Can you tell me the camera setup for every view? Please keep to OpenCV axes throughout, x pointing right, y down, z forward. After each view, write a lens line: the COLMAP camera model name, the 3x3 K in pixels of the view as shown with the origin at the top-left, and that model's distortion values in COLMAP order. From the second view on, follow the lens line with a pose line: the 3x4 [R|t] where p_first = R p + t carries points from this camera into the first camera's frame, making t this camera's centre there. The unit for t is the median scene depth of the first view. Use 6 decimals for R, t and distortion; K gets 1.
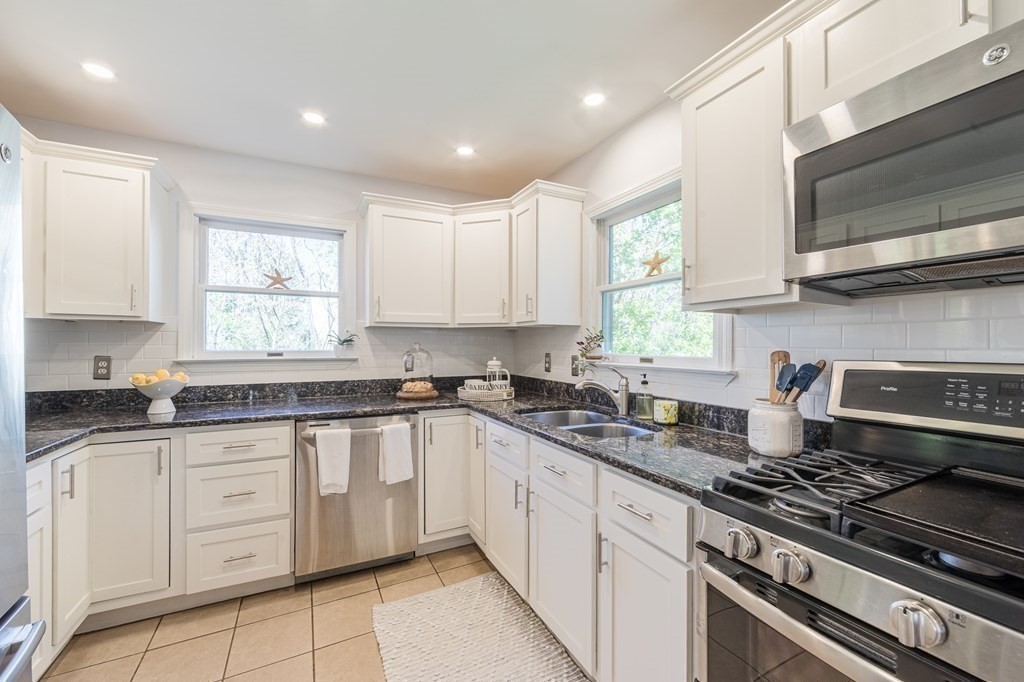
lens RADIAL K [[407.9, 0, 512.5], [0, 407.9, 340.6], [0, 0, 1]] dist [-0.001144, 0.000810]
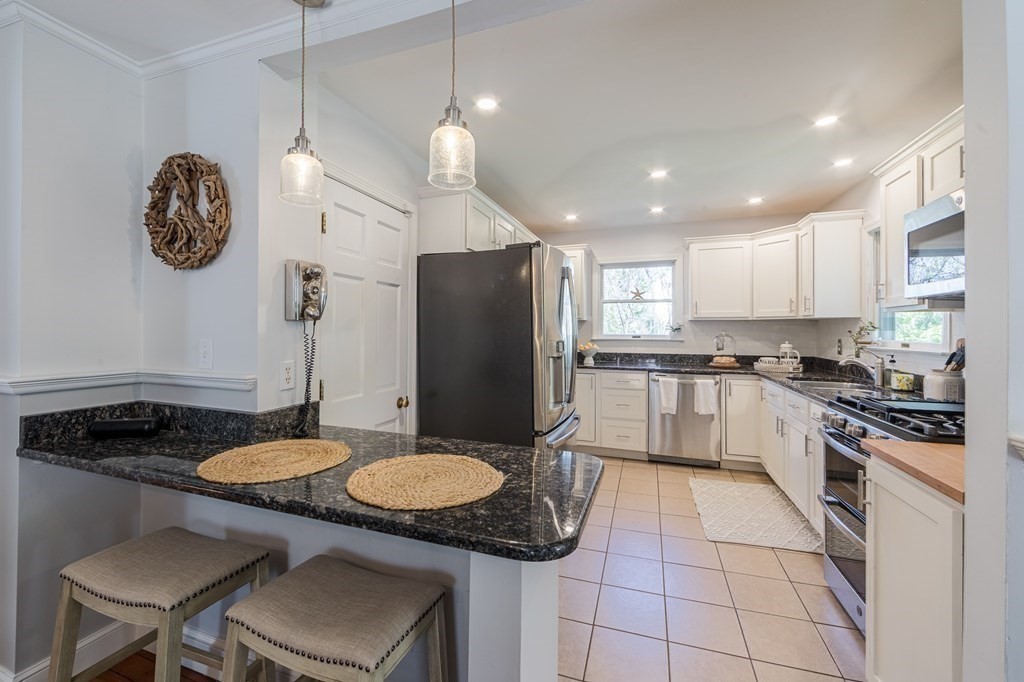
lens RADIAL K [[407.9, 0, 510.6], [0, 407.9, 325.3], [0, 0, 1]] dist [-0.001144, 0.000810]
pose [[0.698277, -0.004930, -0.715810, 0.319258], [0.003465, 0.999988, -0.003508, -0.012334], [0.715819, -0.000031, 0.698286, -0.660281]]
